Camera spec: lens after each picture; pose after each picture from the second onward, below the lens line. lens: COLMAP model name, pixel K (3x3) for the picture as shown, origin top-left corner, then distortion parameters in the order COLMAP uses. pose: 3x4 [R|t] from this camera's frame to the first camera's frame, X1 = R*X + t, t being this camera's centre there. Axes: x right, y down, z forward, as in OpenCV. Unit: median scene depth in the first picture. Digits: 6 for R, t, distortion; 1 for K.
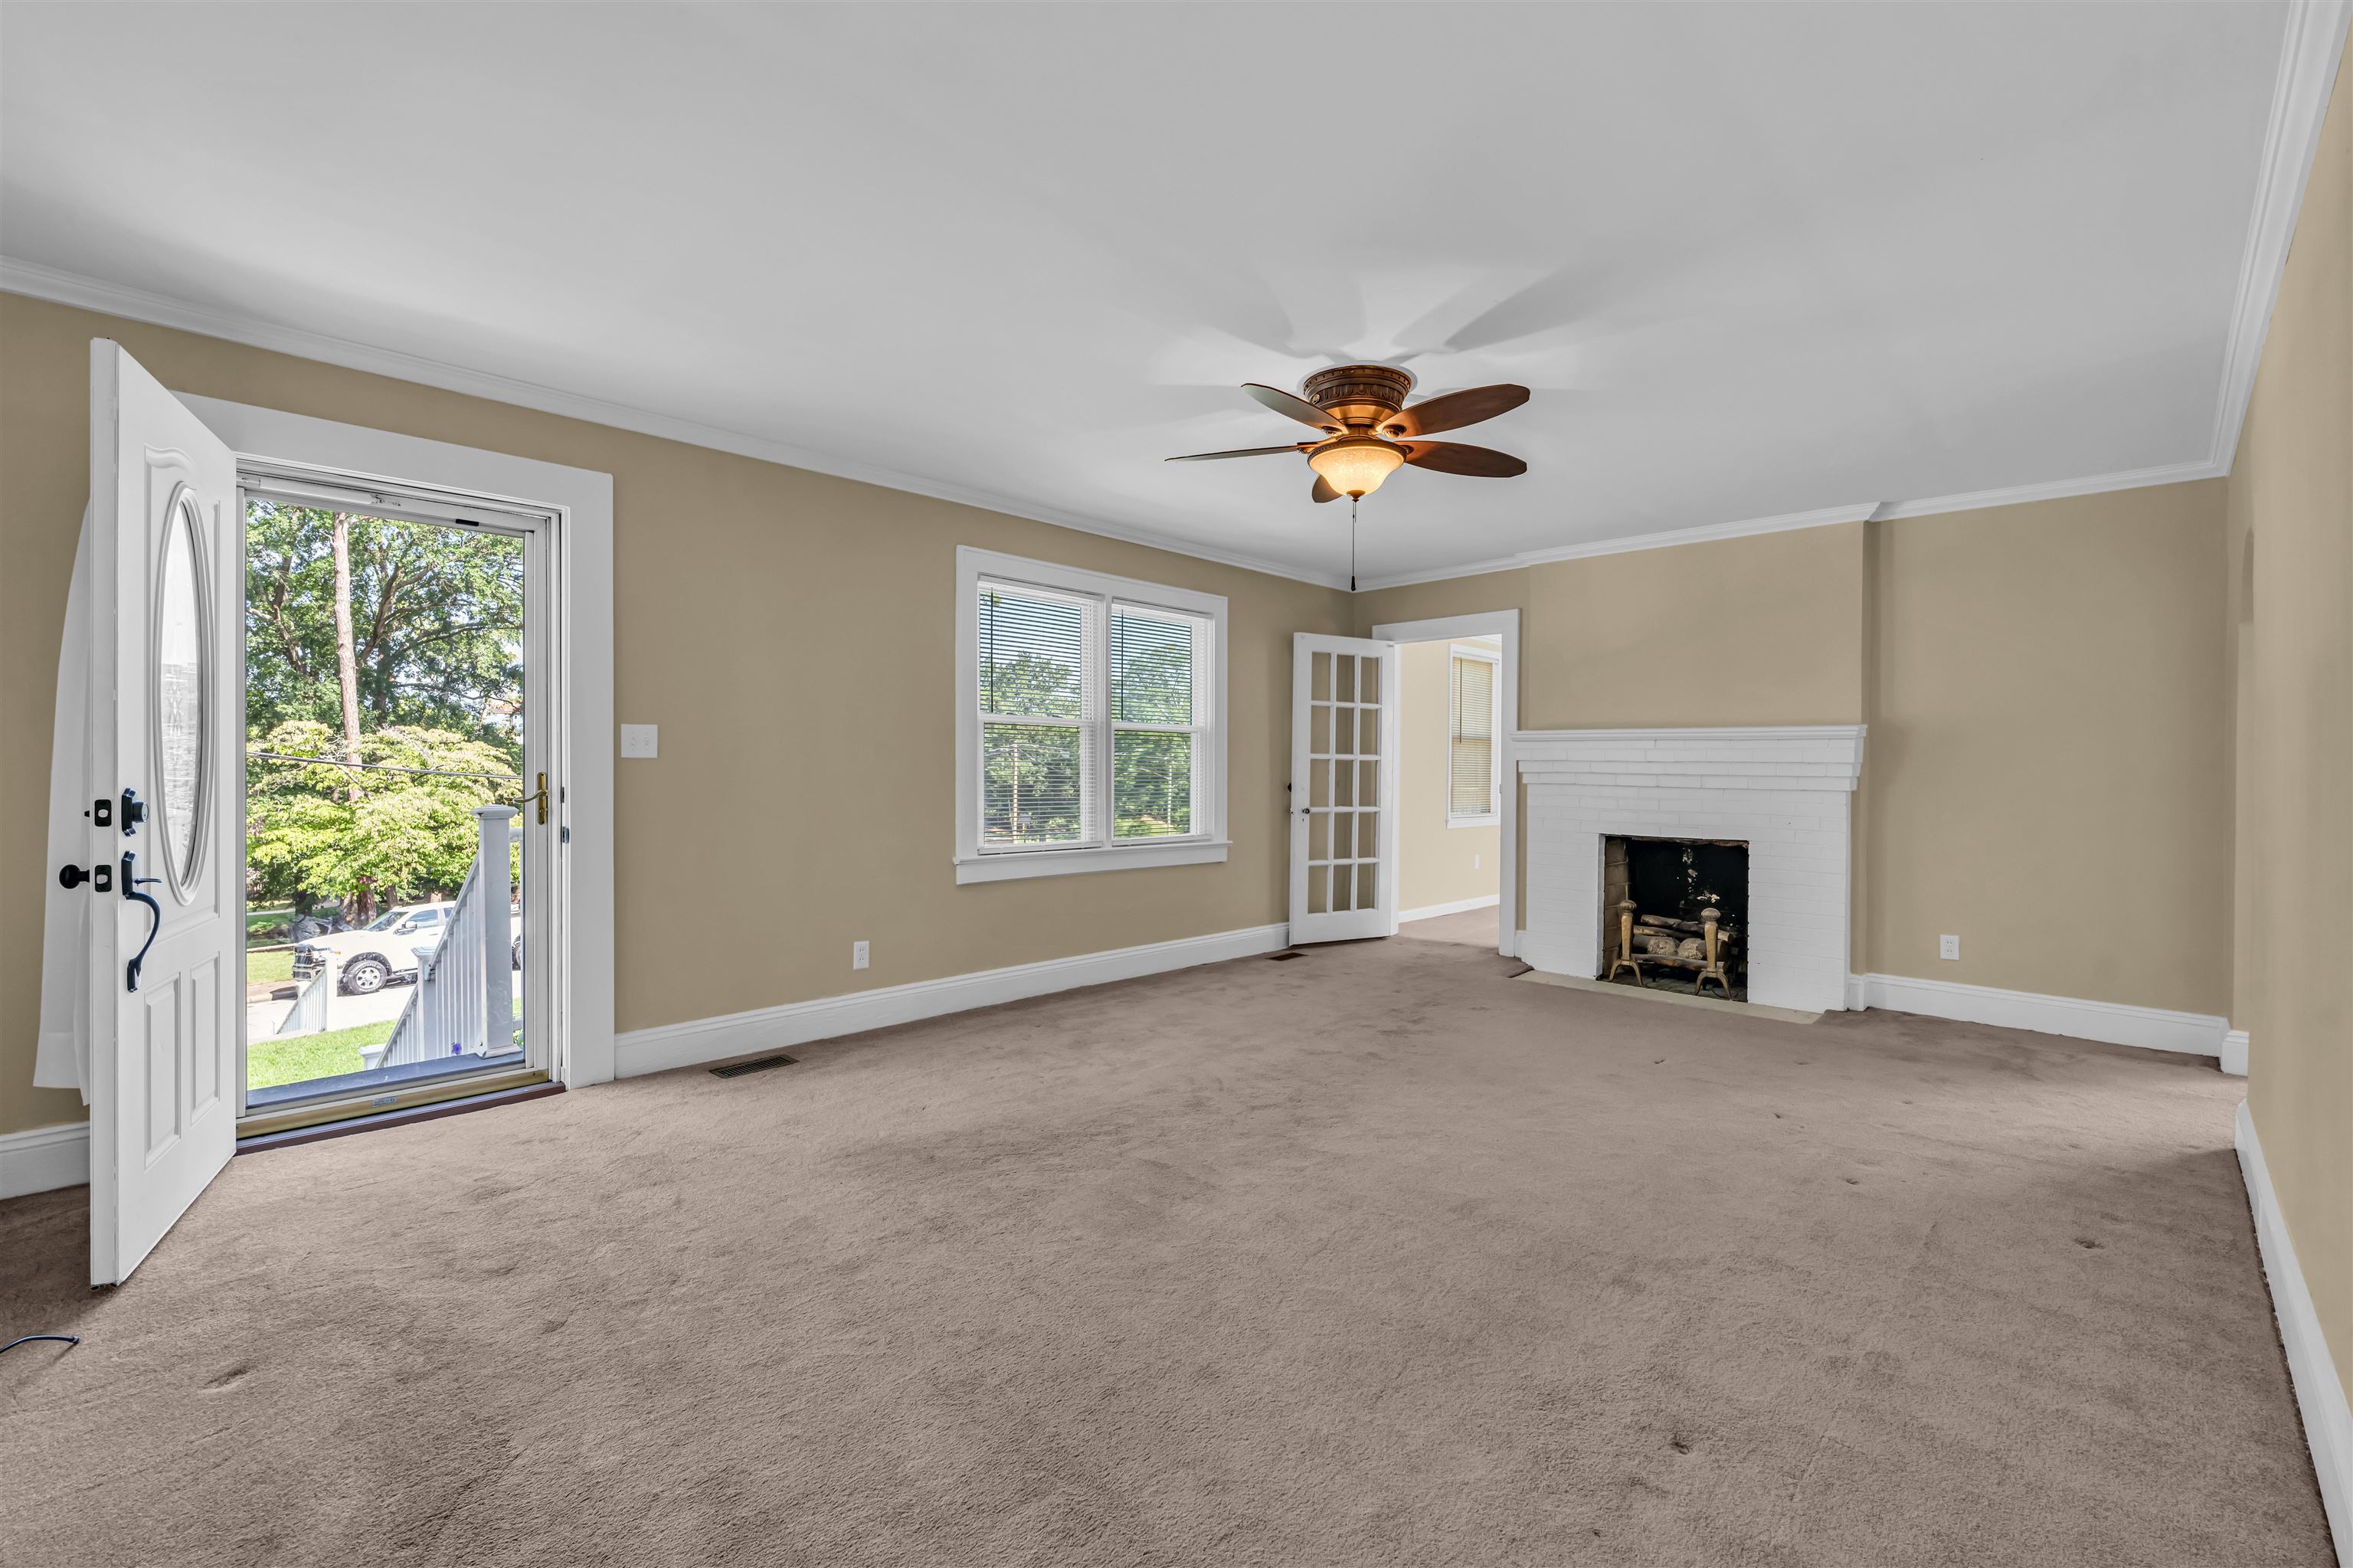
lens RADIAL K [[1027.4, 0, 1176.5], [0, 1027.4, 784.0], [0, 0, 1]] dist [-0.004635, -0.000148]
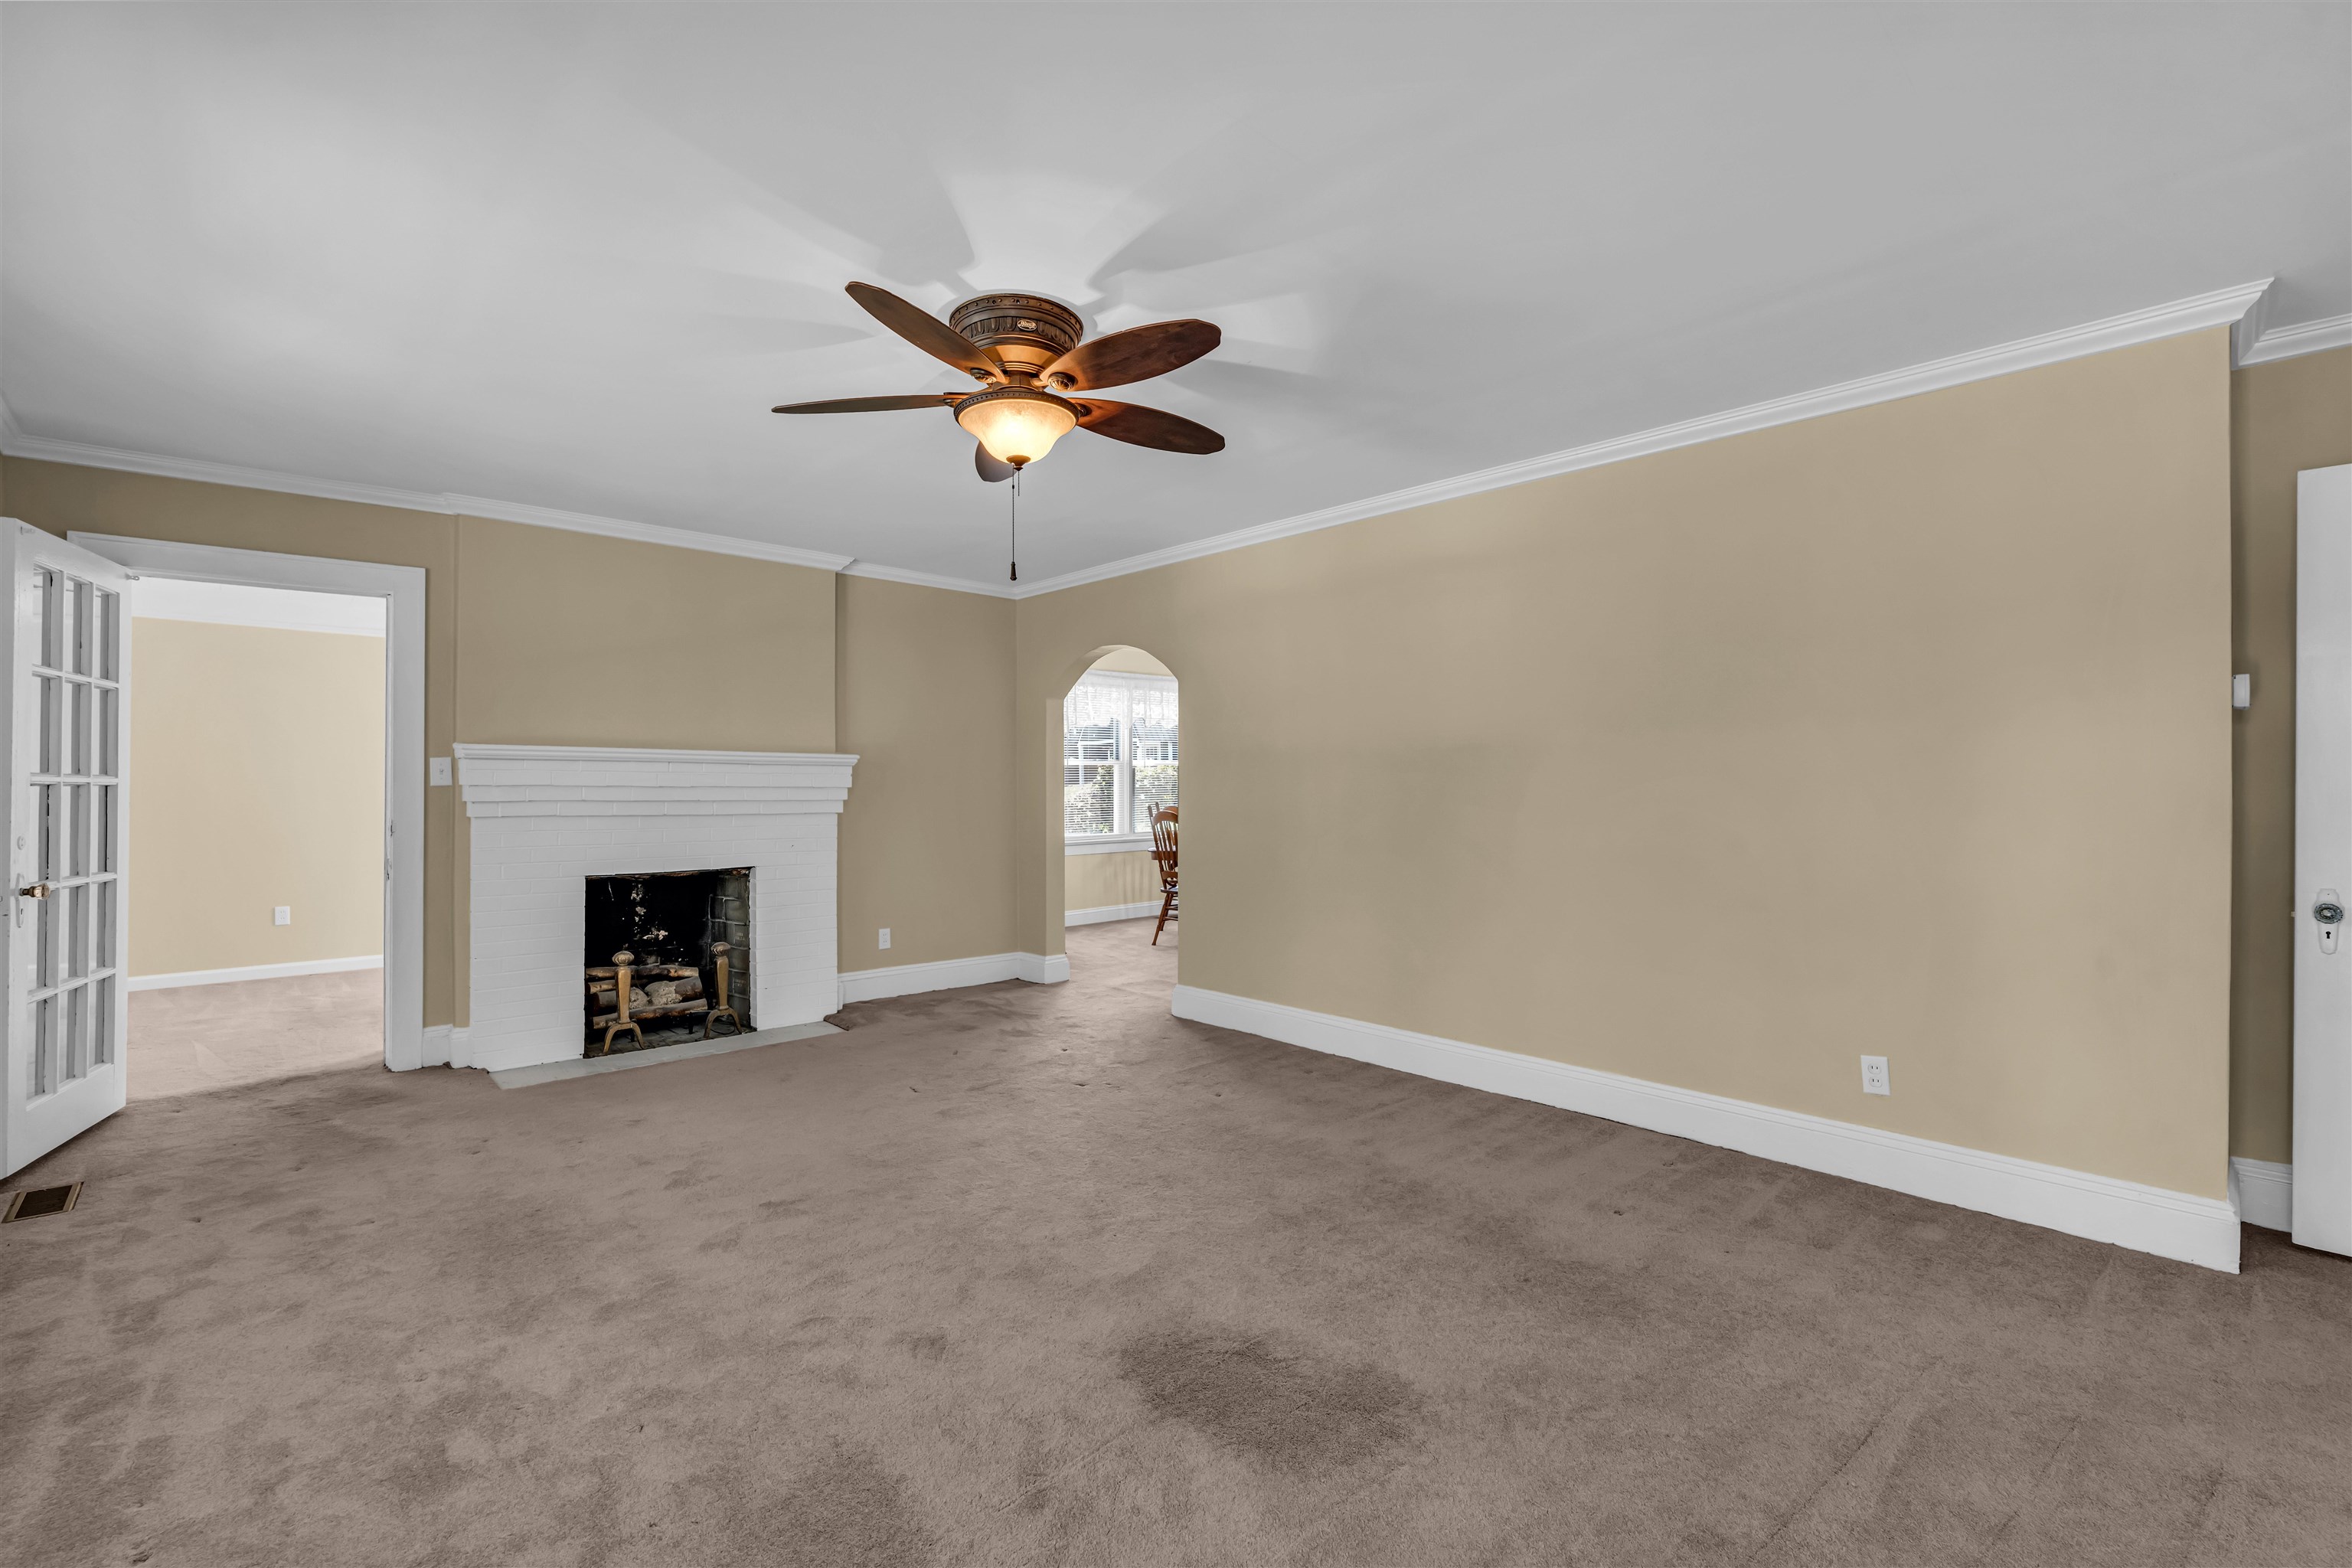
lens RADIAL K [[1026.9, 0, 1176.0], [0, 1026.9, 784.0], [0, 0, 1]] dist [-0.004635, -0.000148]
pose [[0.056628, -0.004894, 0.998383, -0.428547], [0.017635, 0.999837, 0.003901, -0.022329], [-0.998240, 0.017386, 0.056705, 0.577496]]
